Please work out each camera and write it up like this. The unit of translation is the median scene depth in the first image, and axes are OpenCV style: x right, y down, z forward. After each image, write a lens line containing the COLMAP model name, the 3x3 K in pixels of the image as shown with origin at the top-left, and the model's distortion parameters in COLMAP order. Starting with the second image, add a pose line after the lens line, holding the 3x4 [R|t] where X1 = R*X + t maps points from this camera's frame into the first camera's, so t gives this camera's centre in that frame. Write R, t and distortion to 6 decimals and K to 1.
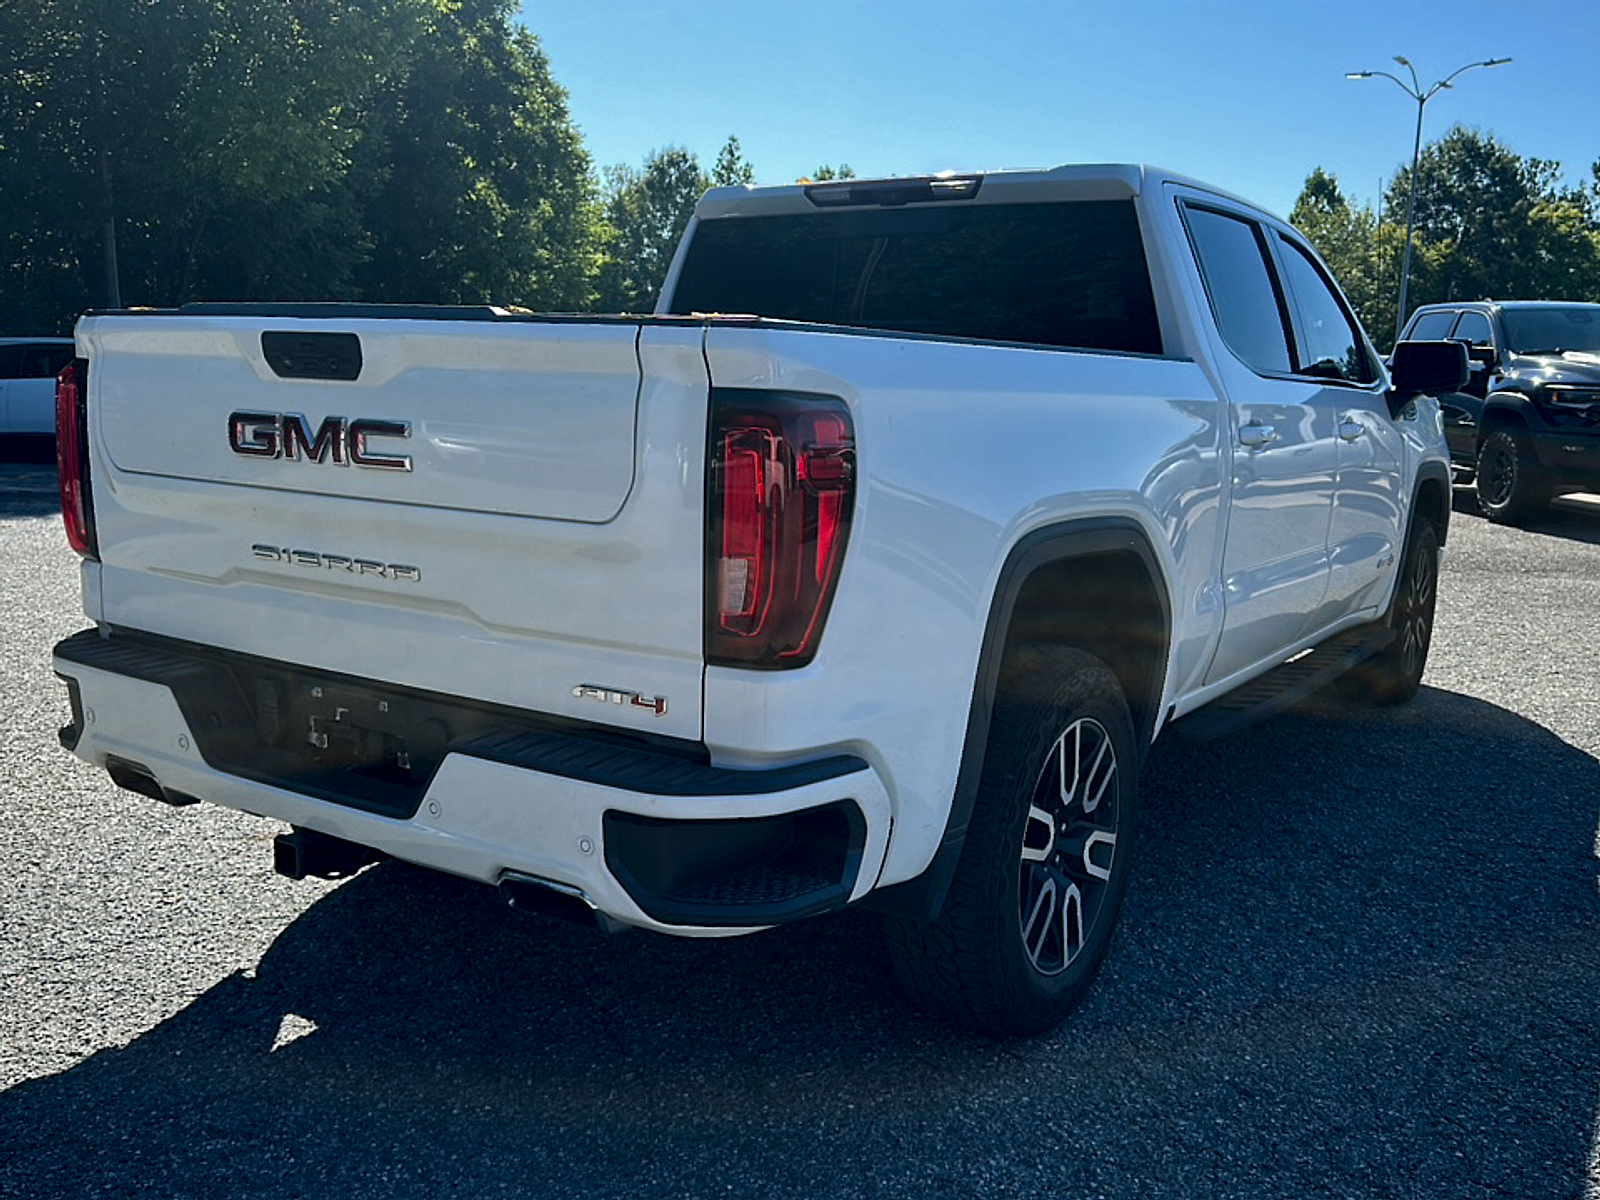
lens RADIAL K [[1410.0, 0, 808.6], [0, 1410.0, 606.7], [0, 0, 1]] dist [0.163894, -0.298033]
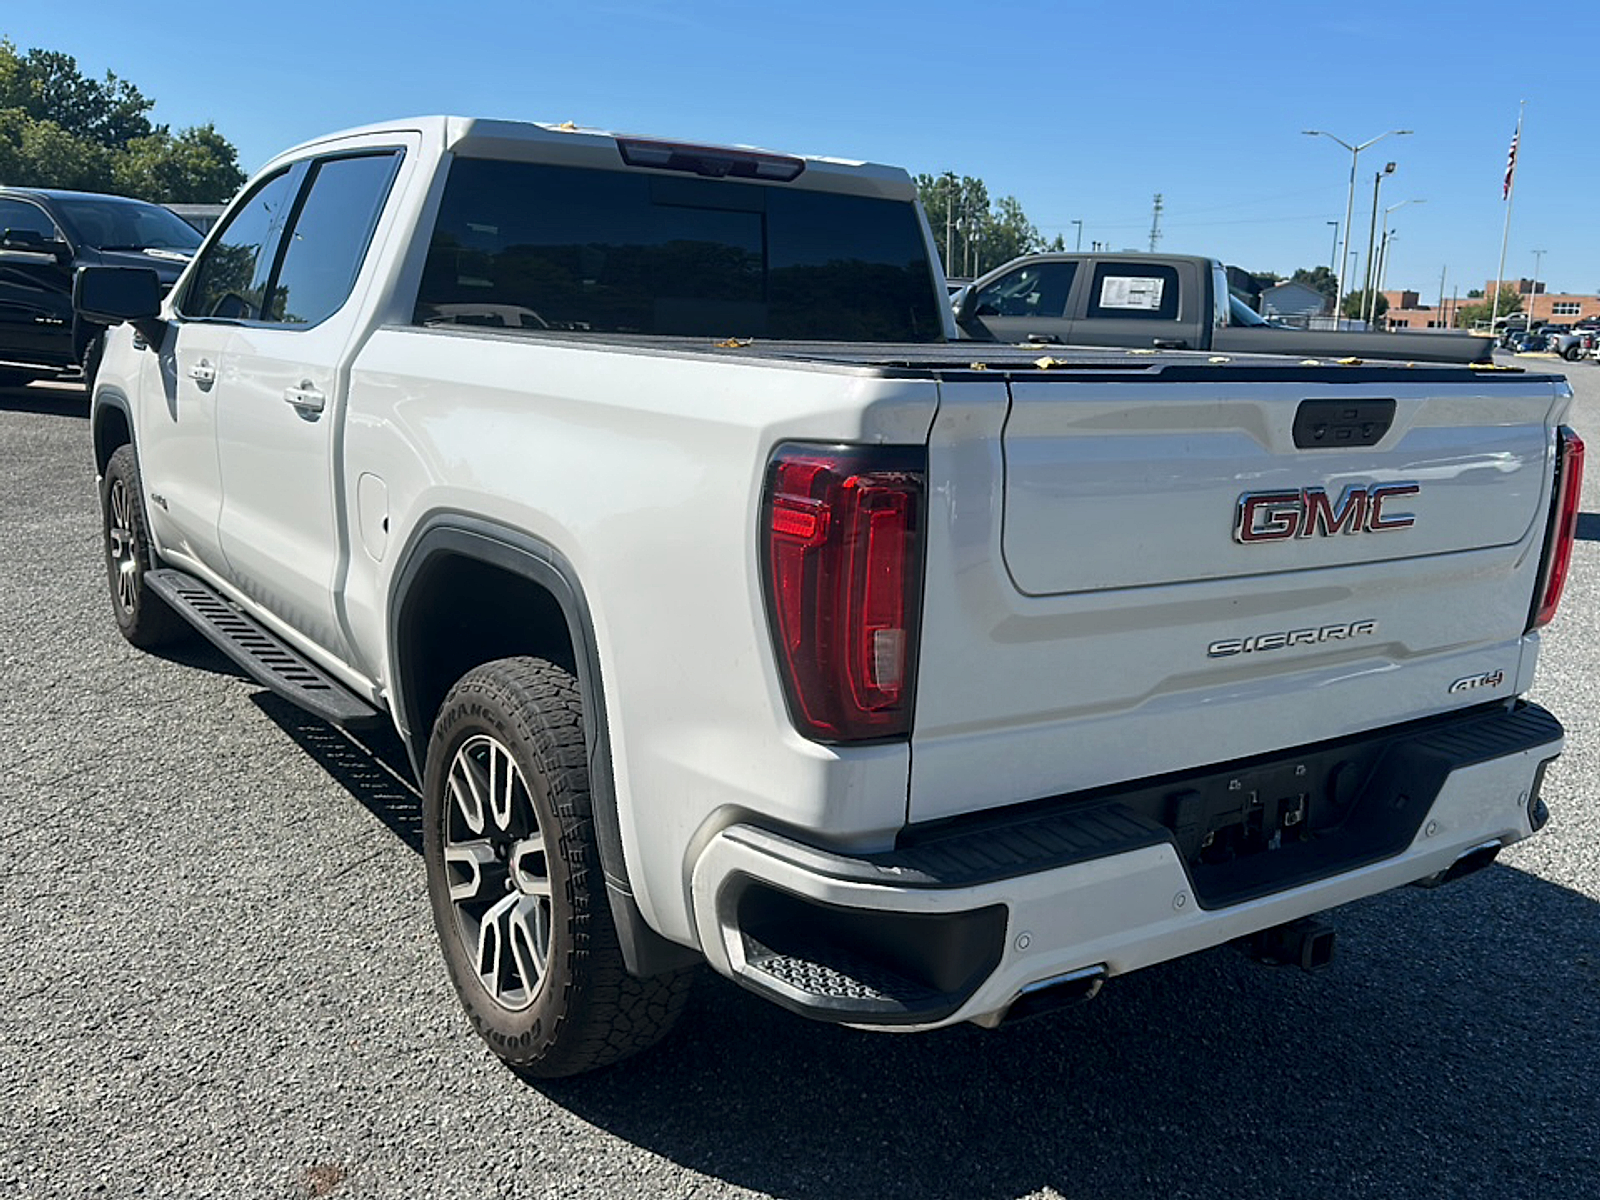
lens RADIAL K [[1410.0, 0, 808.6], [0, 1410.0, 606.7], [0, 0, 1]] dist [0.163894, -0.298033]
pose [[0.378929, -0.206061, 0.902193, -1.290867], [0.120292, 0.977591, 0.172758, -0.250694], [-0.917574, 0.043063, 0.395225, 0.915848]]
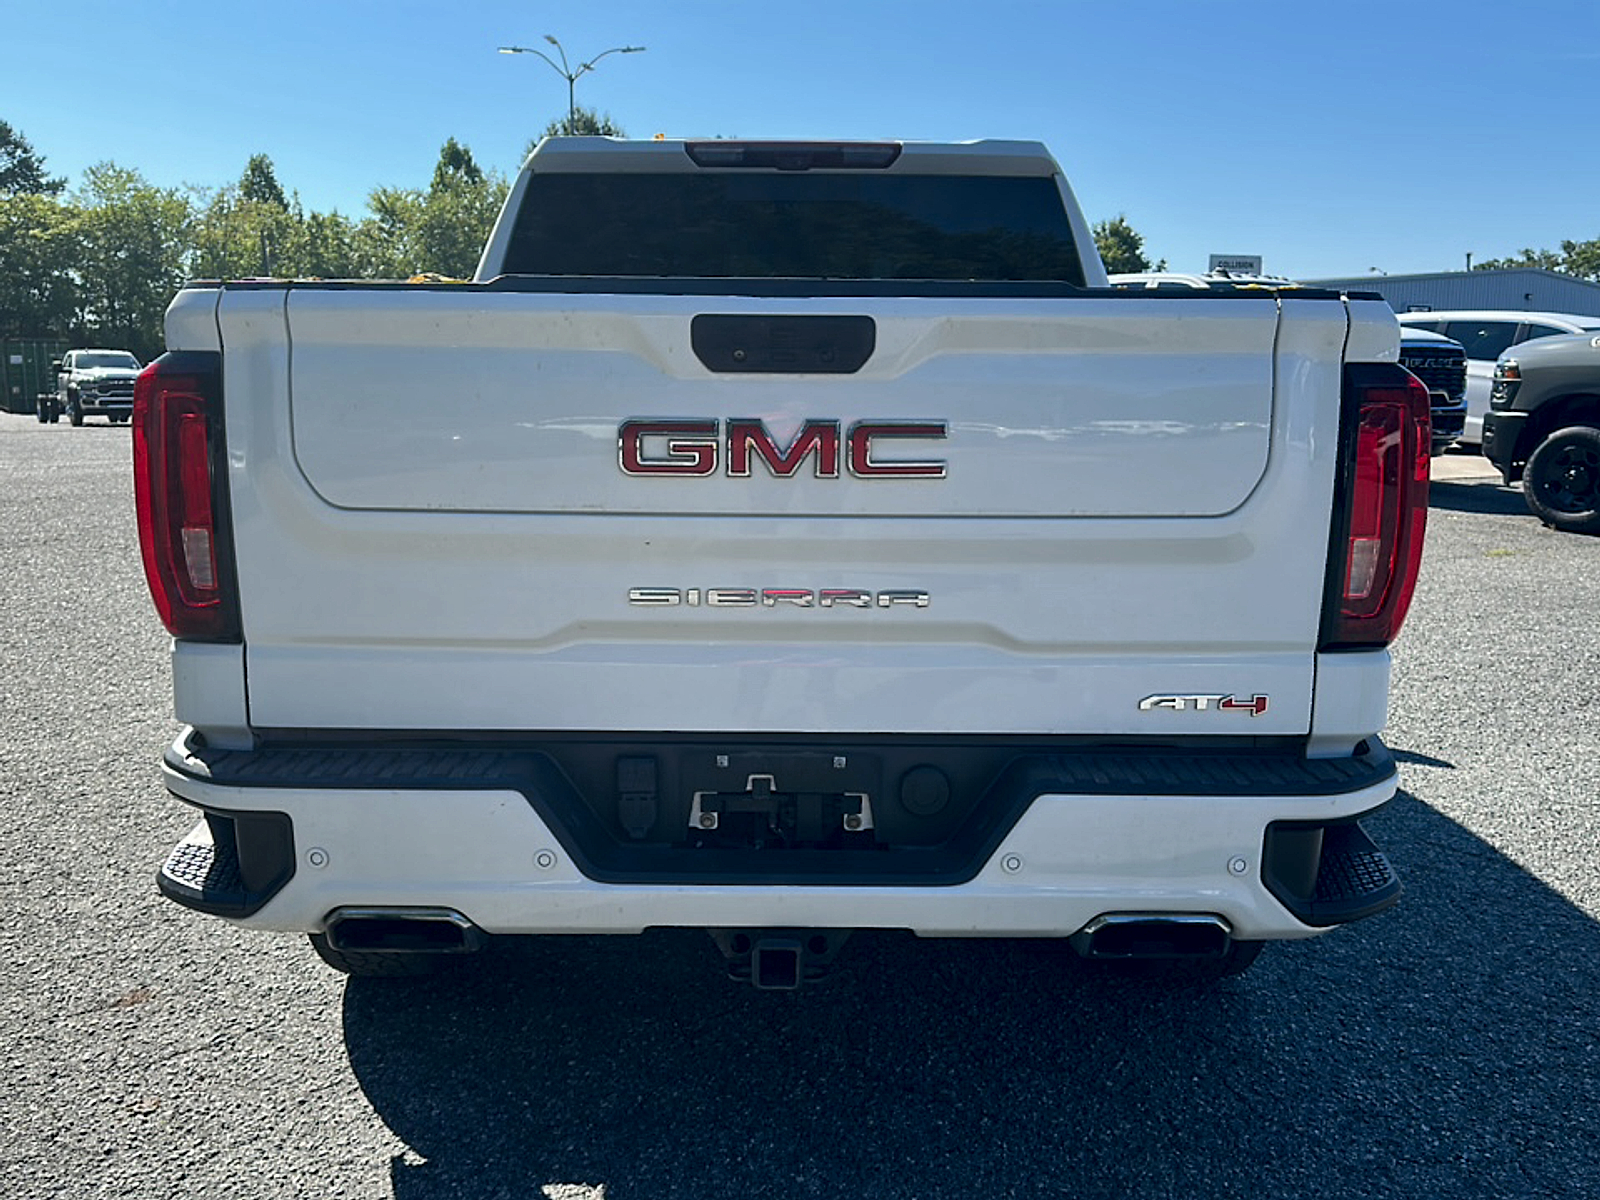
lens RADIAL K [[1410.0, 0, 808.6], [0, 1410.0, 606.7], [0, 0, 1]] dist [0.163894, -0.298033]
pose [[0.836697, -0.116931, 0.535037, -0.745732], [0.104918, 0.993070, 0.052962, -0.066614], [-0.537522, 0.011822, 0.843167, 0.310677]]
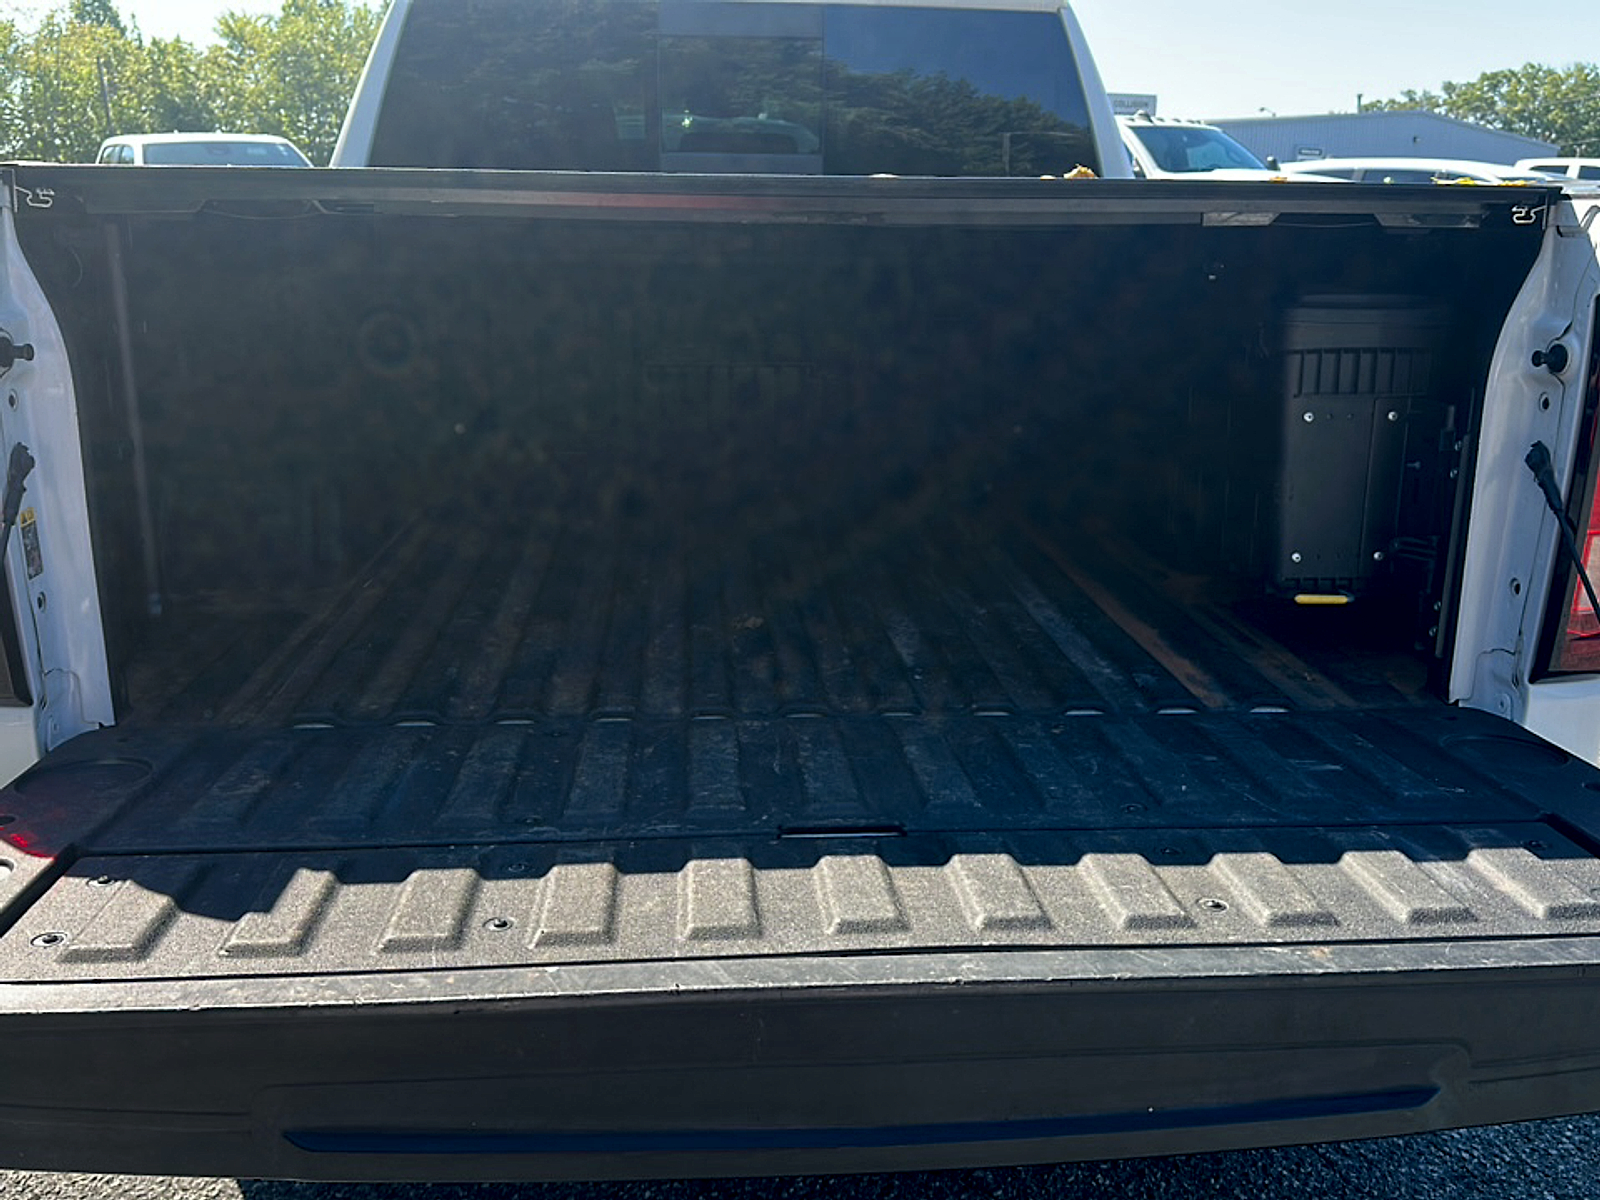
lens RADIAL K [[1461.6, 0, 800.0], [0, 1461.6, 600.0], [0, 0, 1]] dist [0.007474, 0.008913]
pose [[0.796333, -0.178615, 0.577885, -0.671522], [0.108584, 0.982099, 0.153922, -0.128683], [-0.595033, -0.059824, 0.801472, 0.526622]]
